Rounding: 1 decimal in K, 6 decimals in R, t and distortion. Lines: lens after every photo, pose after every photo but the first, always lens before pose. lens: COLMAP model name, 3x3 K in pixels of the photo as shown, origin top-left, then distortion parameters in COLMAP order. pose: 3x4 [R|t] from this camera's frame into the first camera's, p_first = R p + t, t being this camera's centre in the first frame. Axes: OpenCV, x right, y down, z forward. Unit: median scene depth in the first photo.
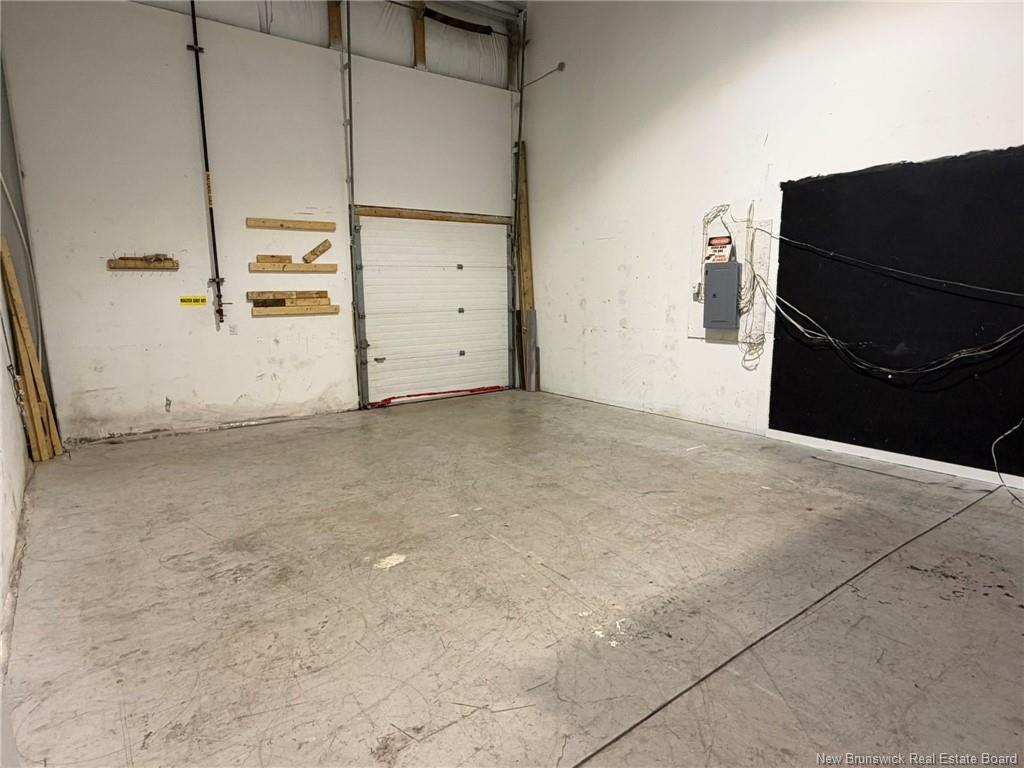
lens RADIAL K [[593.9, 0, 512.0], [0, 593.9, 384.0], [0, 0, 1]] dist [0.001981, 0.000492]
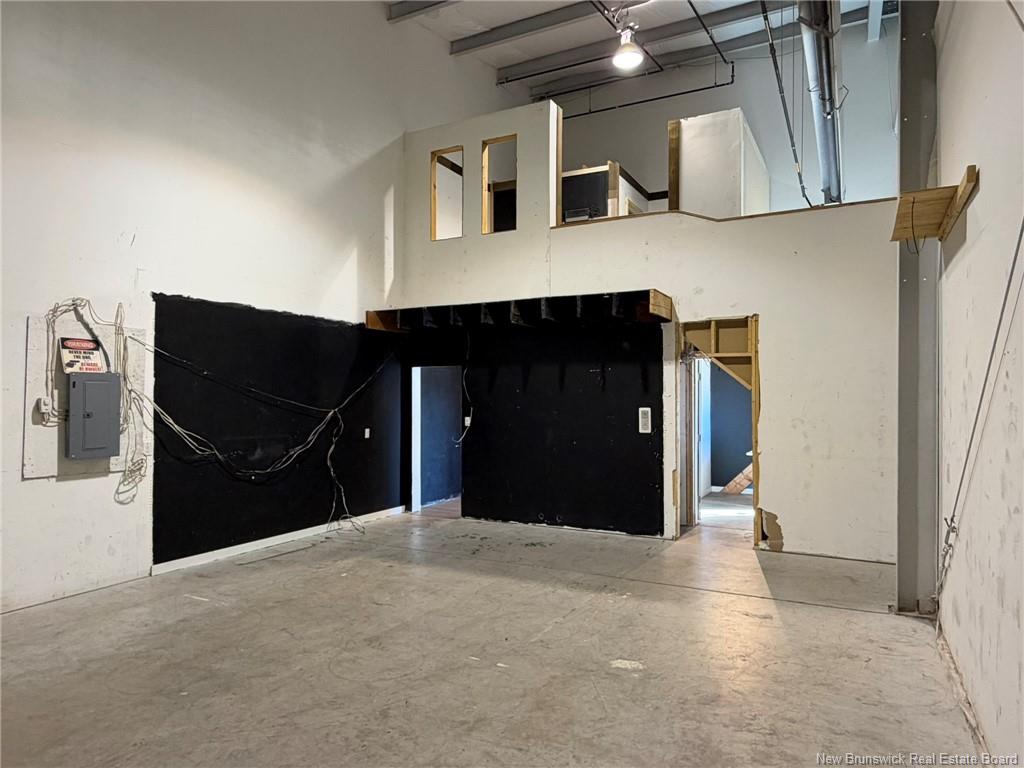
lens RADIAL K [[647.8, 0, 512.0], [0, 647.8, 384.0], [0, 0, 1]] dist [-0.003832, 0.002803]
pose [[-0.426096, 0.027029, 0.904274, -0.676062], [0.145802, 0.988539, 0.039155, -0.152399], [-0.892852, 0.148529, -0.425153, 0.928230]]
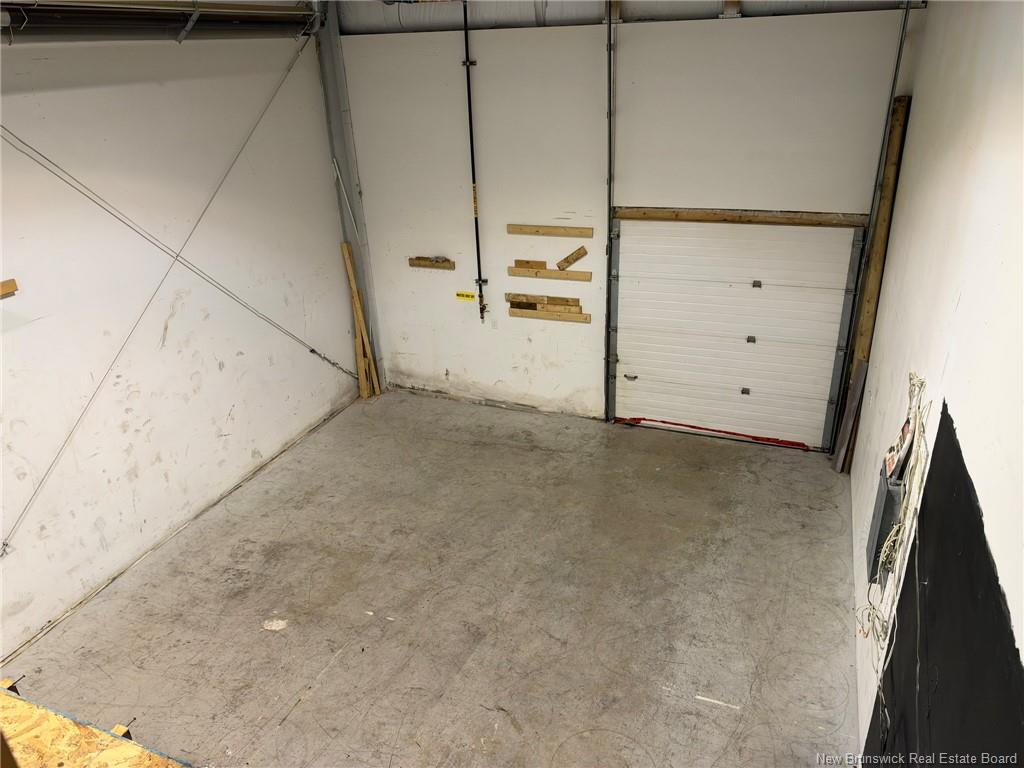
lens RADIAL K [[728.4, 0, 512.0], [0, 728.4, 384.0], [0, 0, 1]] dist [0.134300, -0.266697]
pose [[0.523228, 0.341740, -0.780670, 0.727138], [-0.108141, 0.935293, 0.336947, -0.509063], [0.845303, -0.091878, 0.526328, 0.356229]]
